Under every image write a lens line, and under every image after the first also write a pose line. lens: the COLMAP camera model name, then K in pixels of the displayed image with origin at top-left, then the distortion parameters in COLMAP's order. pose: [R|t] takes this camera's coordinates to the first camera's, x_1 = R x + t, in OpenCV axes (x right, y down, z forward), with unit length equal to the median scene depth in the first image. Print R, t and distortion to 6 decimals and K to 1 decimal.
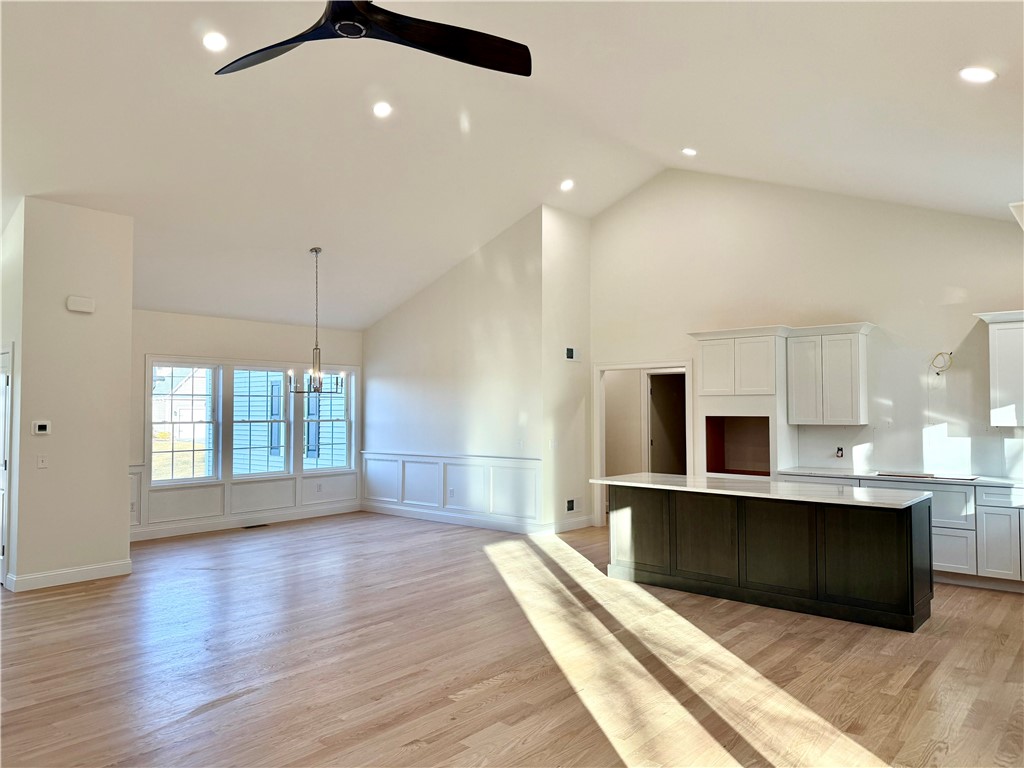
lens RADIAL K [[714.7, 0, 525.3], [0, 714.7, 383.9], [0, 0, 1]] dist [0.065419, -0.087267]
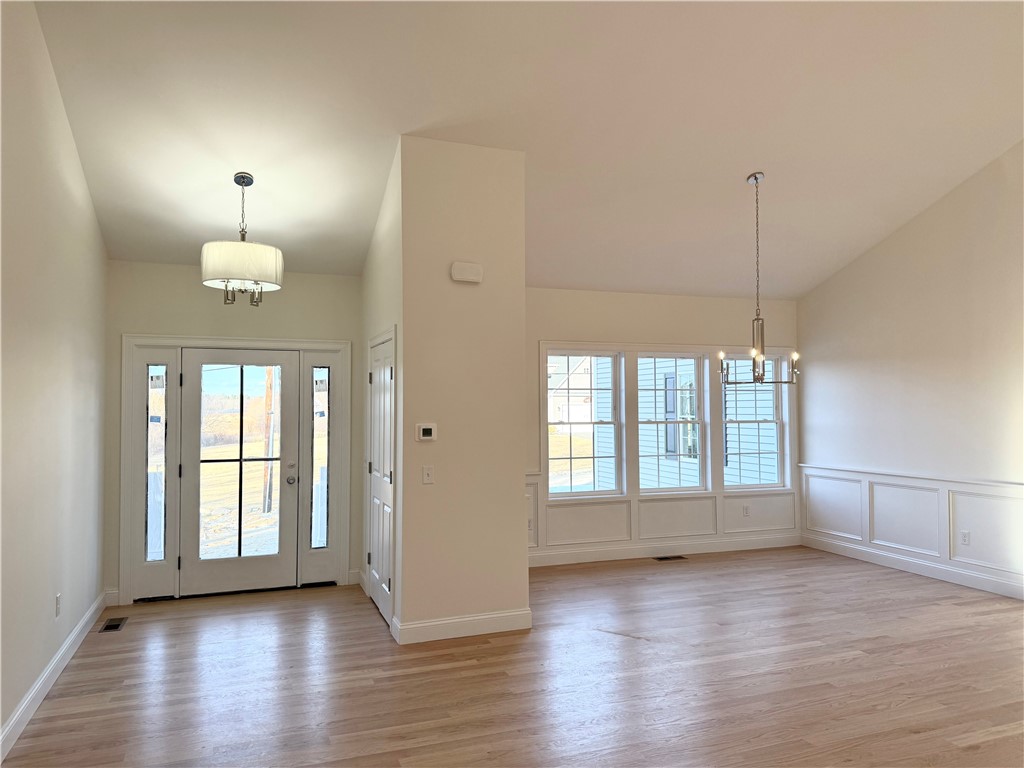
lens RADIAL K [[714.7, 0, 525.3], [0, 714.7, 383.9], [0, 0, 1]] dist [0.065419, -0.087267]
pose [[0.878971, -0.016493, -0.476590, -0.138308], [0.019683, 0.999805, 0.001702, 0.006230], [0.476468, -0.010877, 0.879124, 0.250156]]
